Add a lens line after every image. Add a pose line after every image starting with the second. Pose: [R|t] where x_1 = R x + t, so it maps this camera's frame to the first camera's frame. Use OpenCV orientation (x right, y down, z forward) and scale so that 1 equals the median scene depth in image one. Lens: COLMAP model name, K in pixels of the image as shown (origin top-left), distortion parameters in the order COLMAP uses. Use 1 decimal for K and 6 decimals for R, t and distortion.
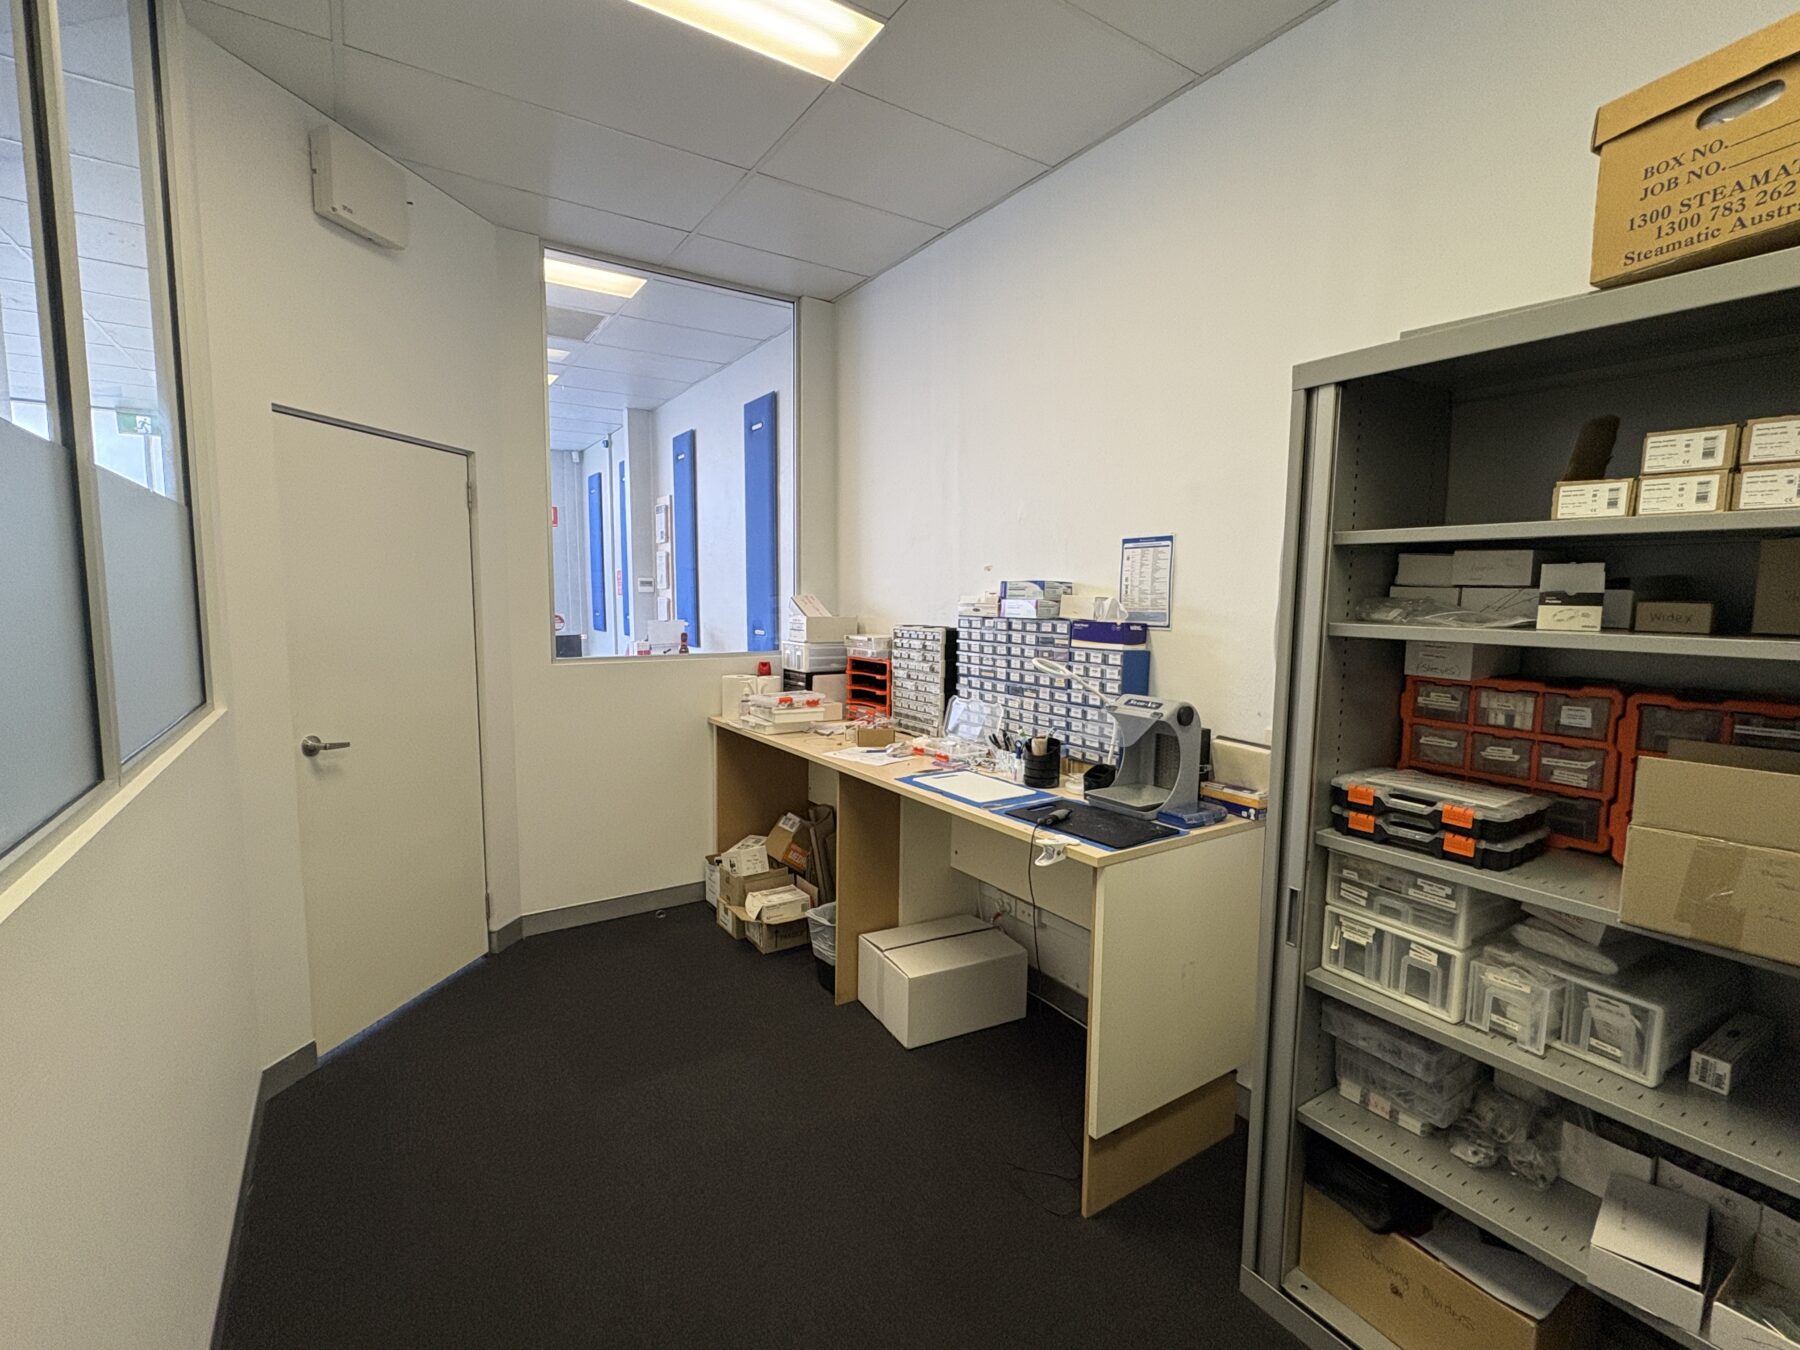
lens RADIAL K [[812.5, 0, 900.0], [0, 812.5, 675.0], [0, 0, 1]] dist [0.000522, 0.000467]
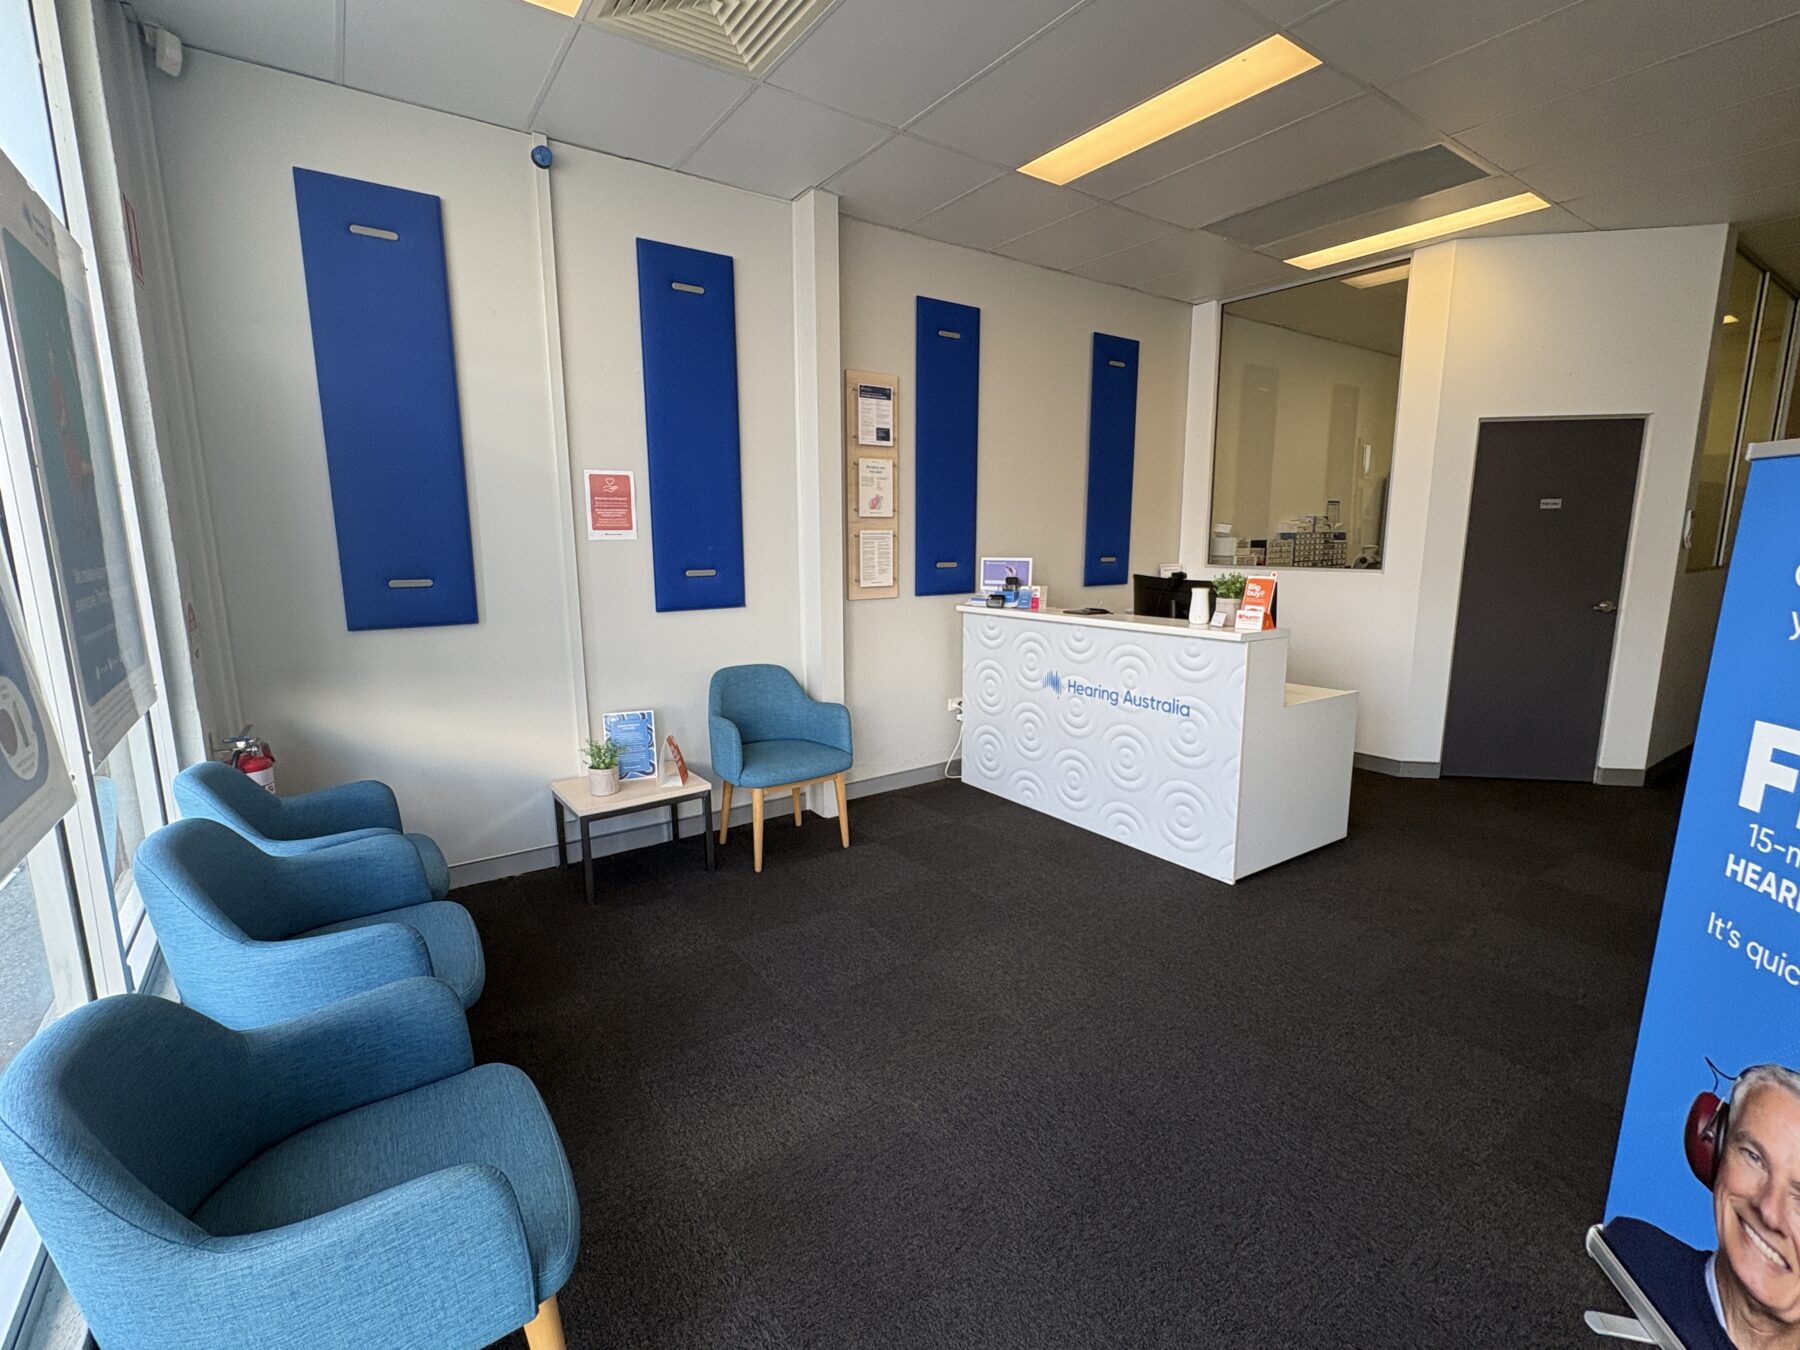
lens RADIAL K [[812.5, 0, 900.0], [0, 812.5, 675.0], [0, 0, 1]] dist [0.000522, 0.000467]
pose [[-0.037171, -0.181689, 0.982653, -2.204527], [0.105176, 0.977160, 0.184652, -0.230195], [-0.993759, 0.110215, -0.017213, 2.298059]]
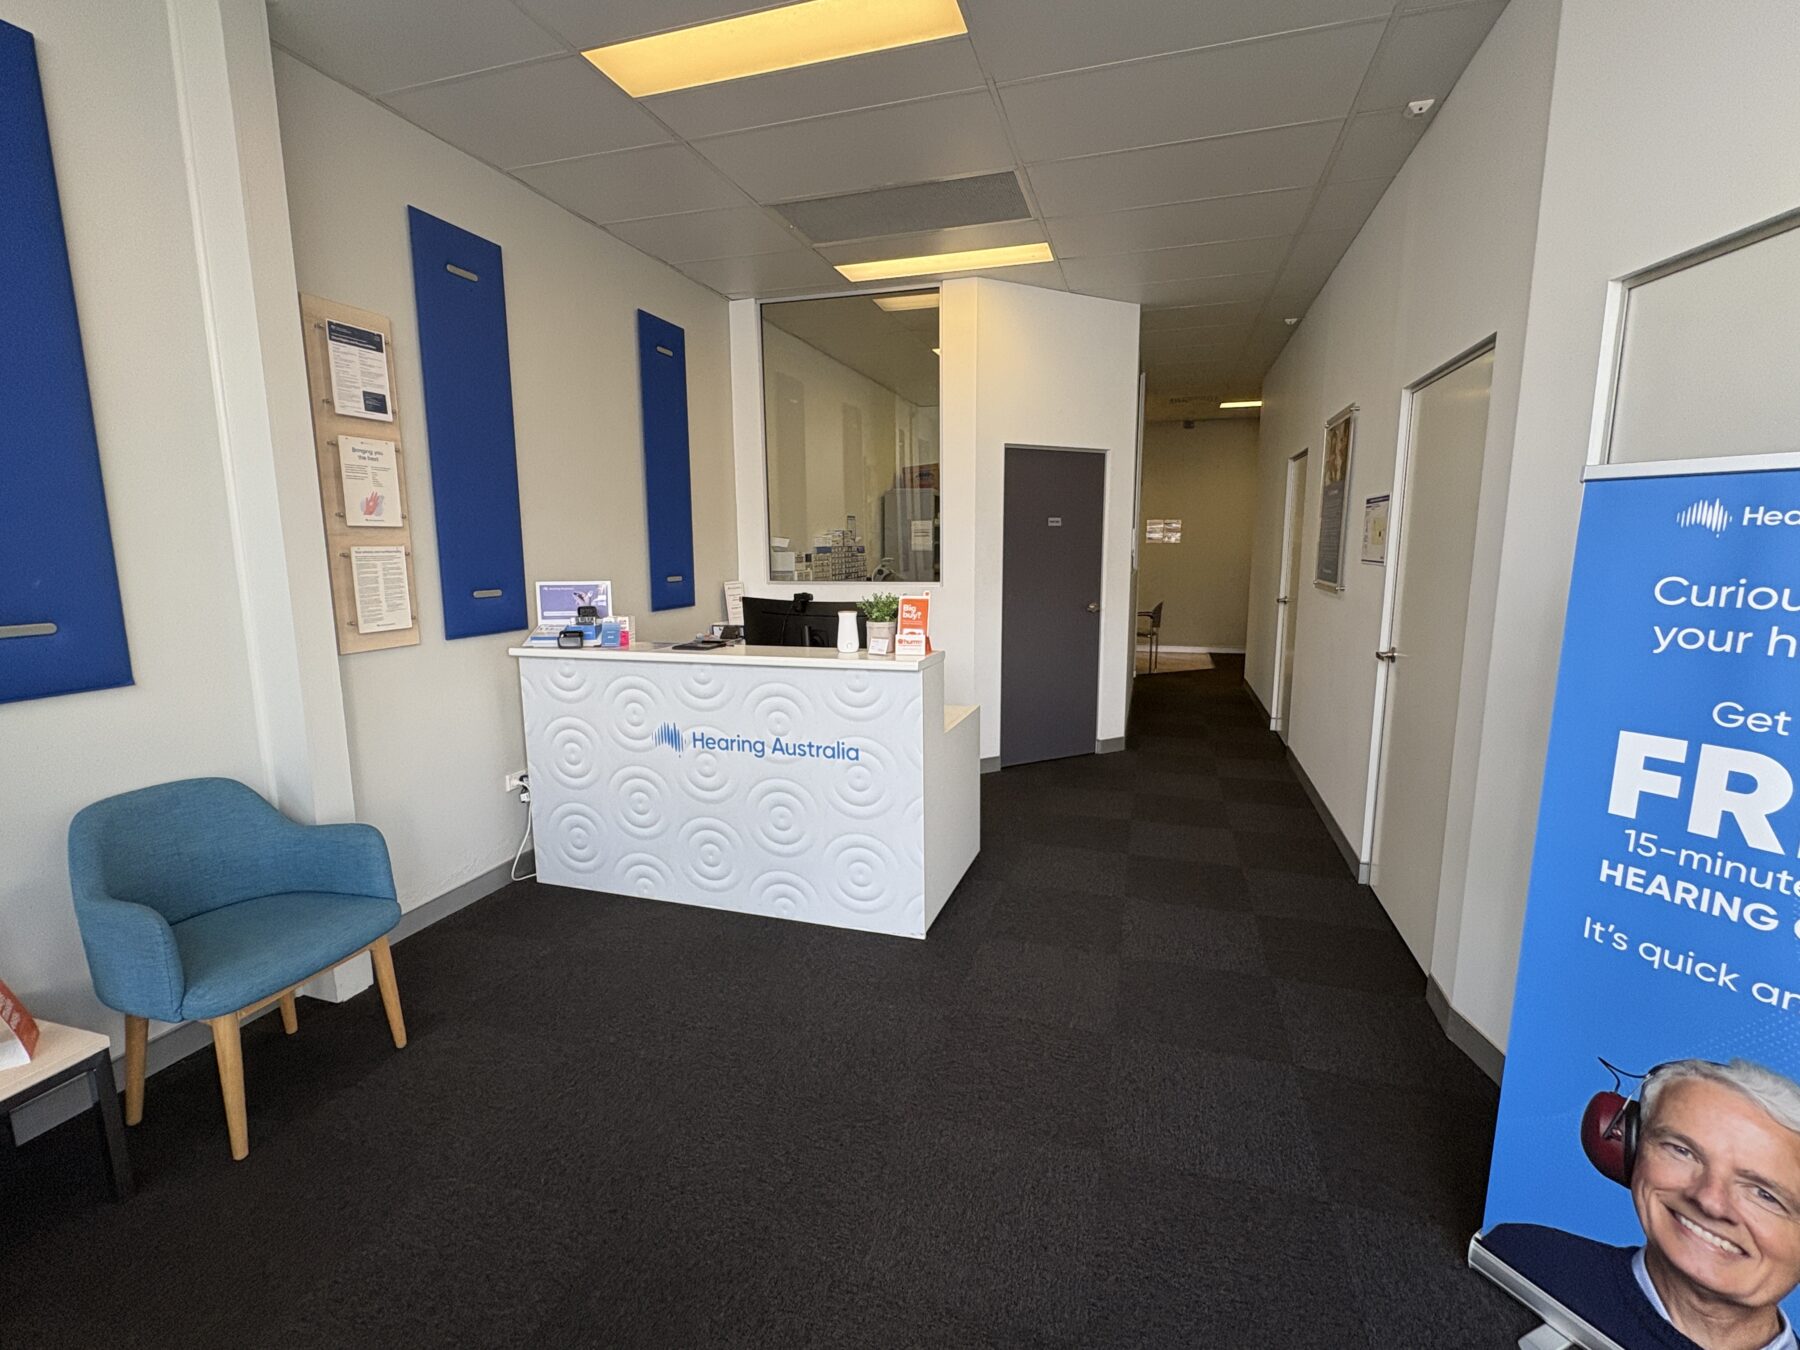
lens RADIAL K [[812.5, 0, 900.0], [0, 812.5, 675.0], [0, 0, 1]] dist [0.000522, 0.000467]
pose [[-0.630162, -0.130465, 0.765425, -1.871995], [0.078937, 0.969911, 0.230307, -0.244840], [-0.772441, 0.205552, -0.600902, 2.420202]]
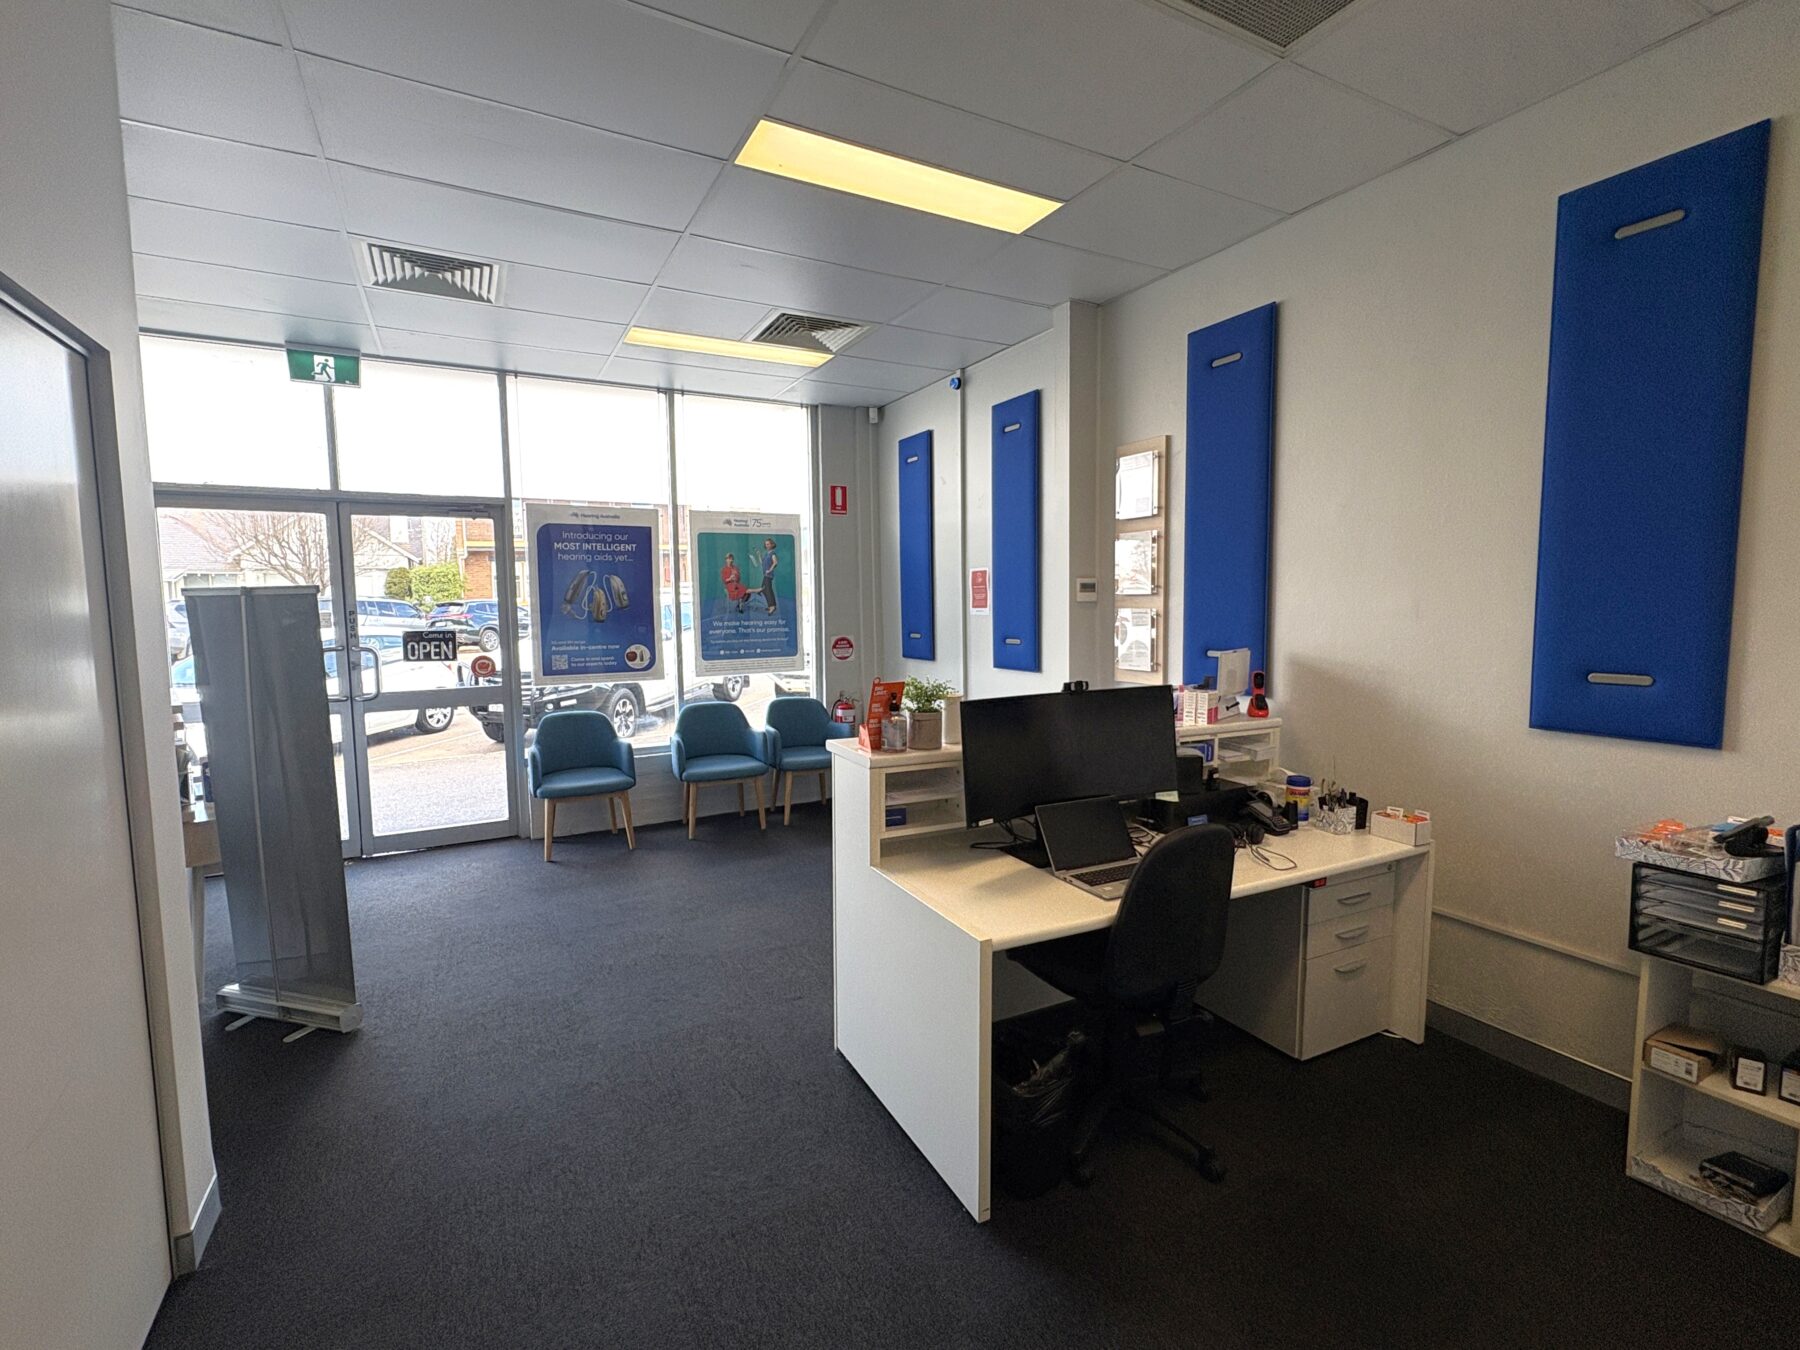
lens RADIAL K [[812.5, 0, 900.0], [0, 812.5, 675.0], [0, 0, 1]] dist [0.000522, 0.000467]
pose [[0.996490, 0.014260, -0.082488, -0.980390], [-0.016510, 0.999508, -0.026654, -0.069531], [0.082067, 0.027923, 0.996236, 0.931032]]
